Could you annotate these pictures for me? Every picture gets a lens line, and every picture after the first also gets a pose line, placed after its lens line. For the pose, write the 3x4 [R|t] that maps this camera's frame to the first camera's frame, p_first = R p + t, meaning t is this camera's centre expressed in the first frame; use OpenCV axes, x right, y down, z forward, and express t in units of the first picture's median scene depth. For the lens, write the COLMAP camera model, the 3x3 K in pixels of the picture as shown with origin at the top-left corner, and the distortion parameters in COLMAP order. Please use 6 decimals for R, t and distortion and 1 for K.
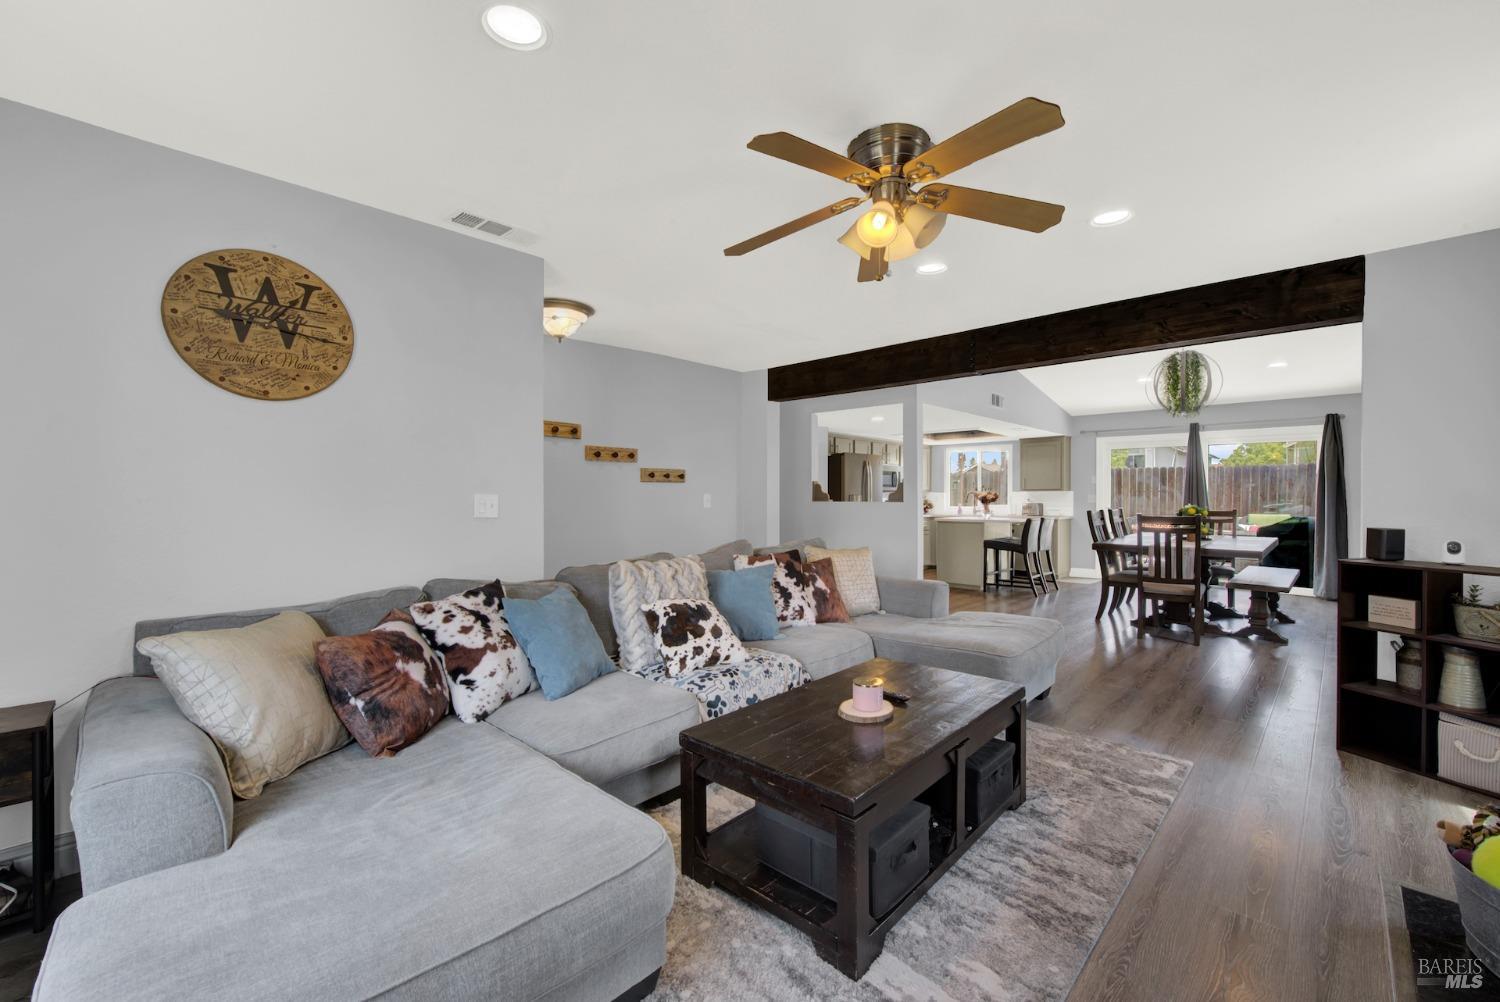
lens RADIAL K [[614.4, 0, 750.0], [0, 614.4, 501.0], [0, 0, 1]] dist [-0.005309, -0.000433]
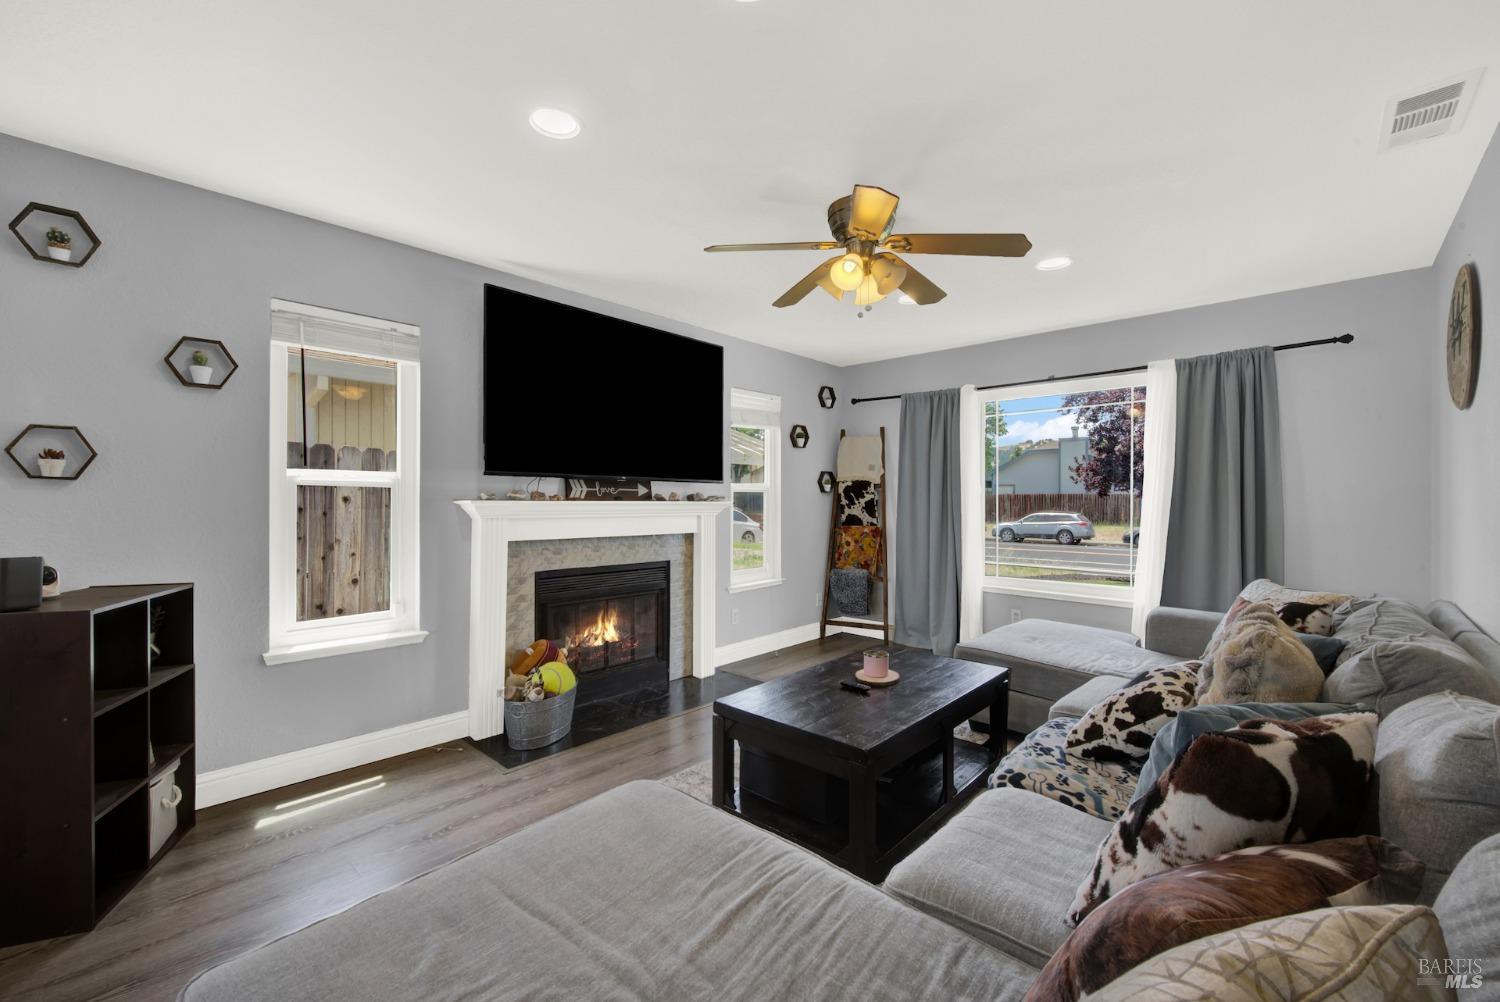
lens RADIAL K [[611.1, 0, 751.4], [0, 611.1, 499.8], [0, 0, 1]] dist [-0.000169, -0.000567]
pose [[-0.999822, -0.002690, -0.018695, 0.268994], [-0.002902, 0.999932, 0.011301, -0.014324], [0.018663, 0.011354, -0.999761, 1.270895]]
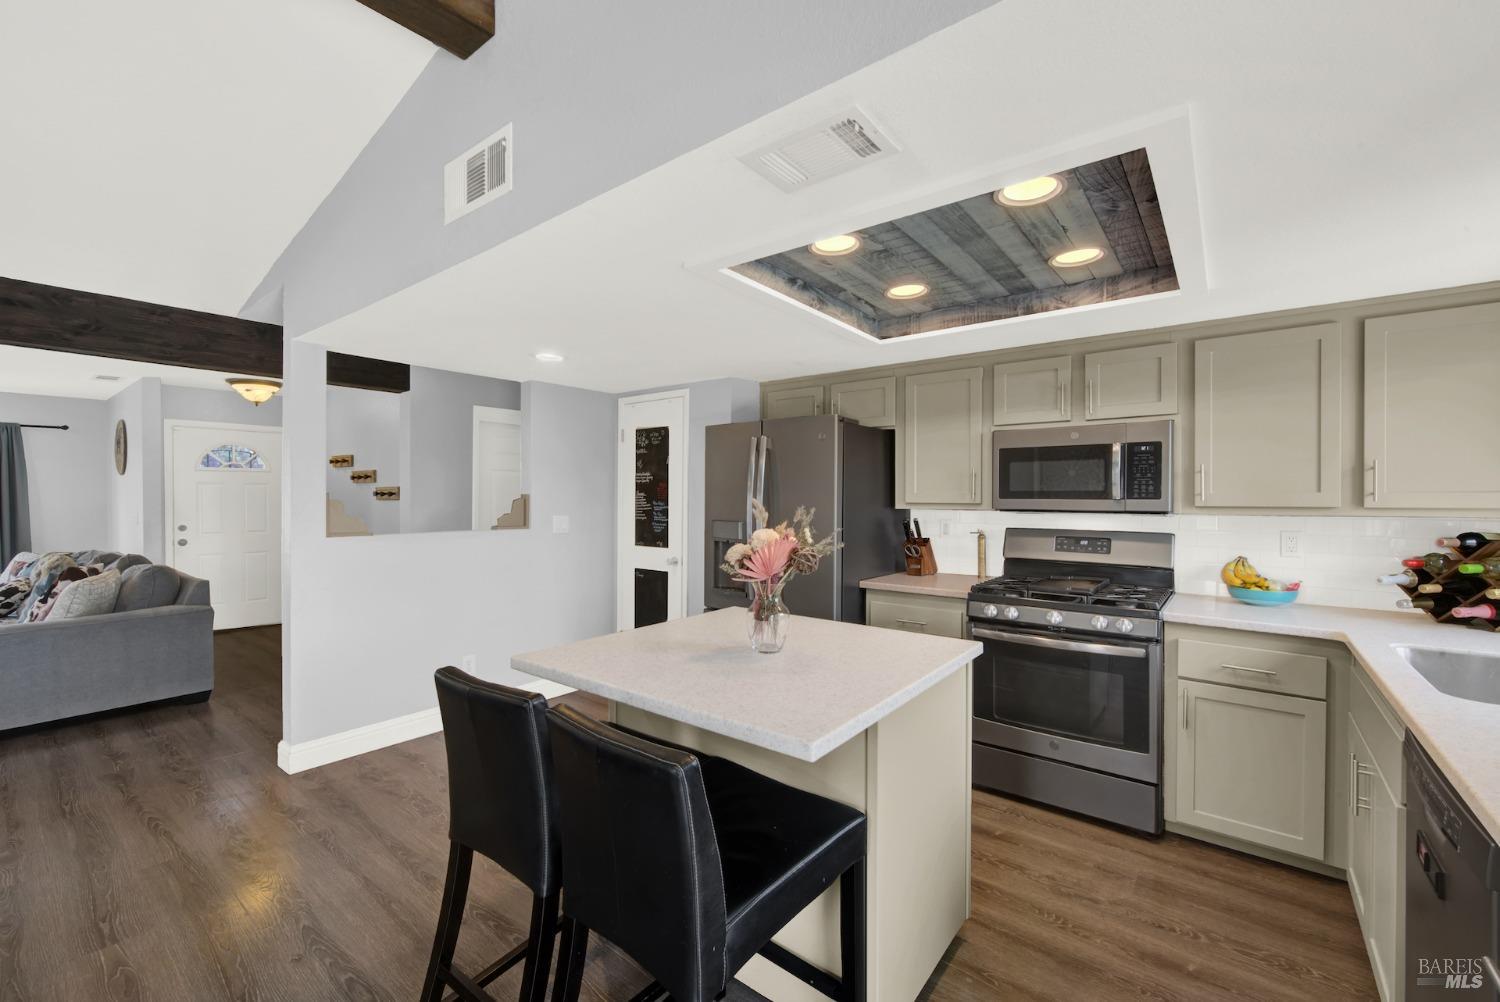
lens RADIAL K [[617.5, 0, 750.0], [0, 617.5, 501.0], [0, 0, 1]] dist [0.002905, 0.000082]
pose [[0.099077, 0.004698, -0.995069, 1.352387], [-0.009393, 0.999949, 0.003786, -0.056851], [0.995035, 0.008971, 0.099116, 2.176655]]
